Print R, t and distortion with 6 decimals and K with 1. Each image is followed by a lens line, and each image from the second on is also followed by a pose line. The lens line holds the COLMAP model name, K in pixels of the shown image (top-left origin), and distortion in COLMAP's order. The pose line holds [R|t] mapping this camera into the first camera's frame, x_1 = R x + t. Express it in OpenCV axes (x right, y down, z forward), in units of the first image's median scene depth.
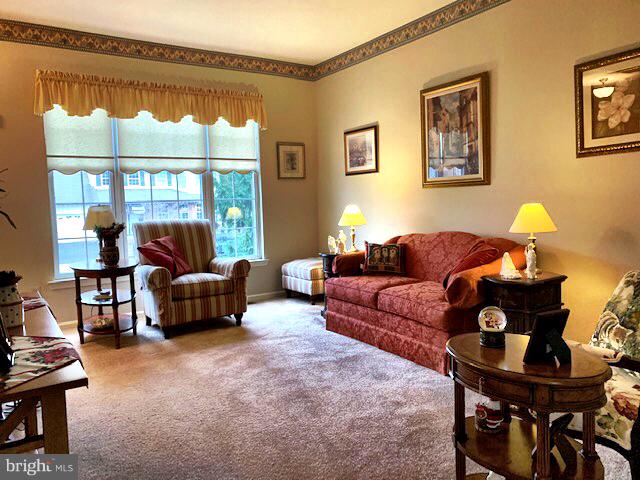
lens RADIAL K [[485.3, 0, 320.1], [0, 485.3, 236.7], [0, 0, 1]] dist [0.021245, -0.034667]
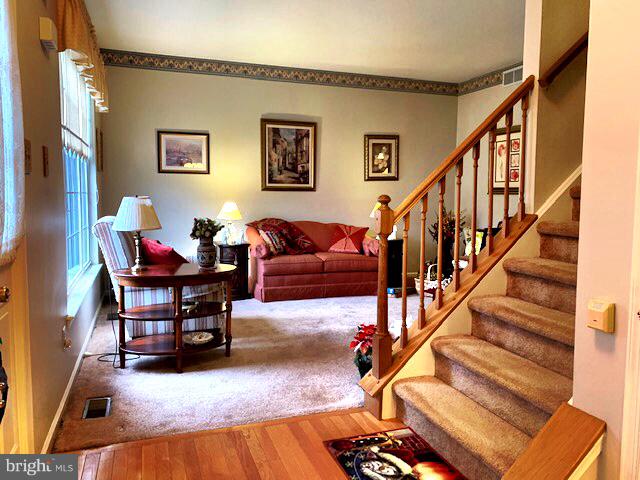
lens RADIAL K [[485.3, 0, 322.1], [0, 485.3, 238.5], [0, 0, 1]] dist [0.021245, -0.034667]
pose [[0.247333, -0.045038, 0.967883, -1.249168], [0.053311, 0.998039, 0.032818, -0.001057], [-0.967463, 0.043482, 0.249249, 0.583489]]
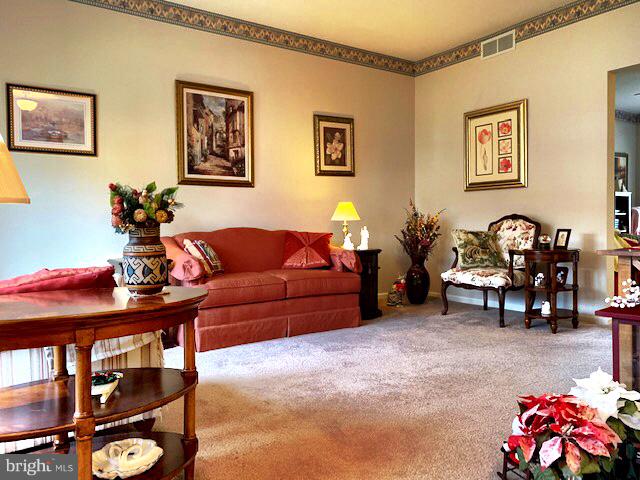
lens RADIAL K [[485.3, 0, 319.4], [0, 485.3, 240.3], [0, 0, 1]] dist [0.021245, -0.034667]
pose [[-0.005494, 0.004405, 0.999975, -0.839440], [0.081856, 0.996636, -0.003940, 0.039470], [-0.996629, 0.081832, -0.005836, 0.867181]]
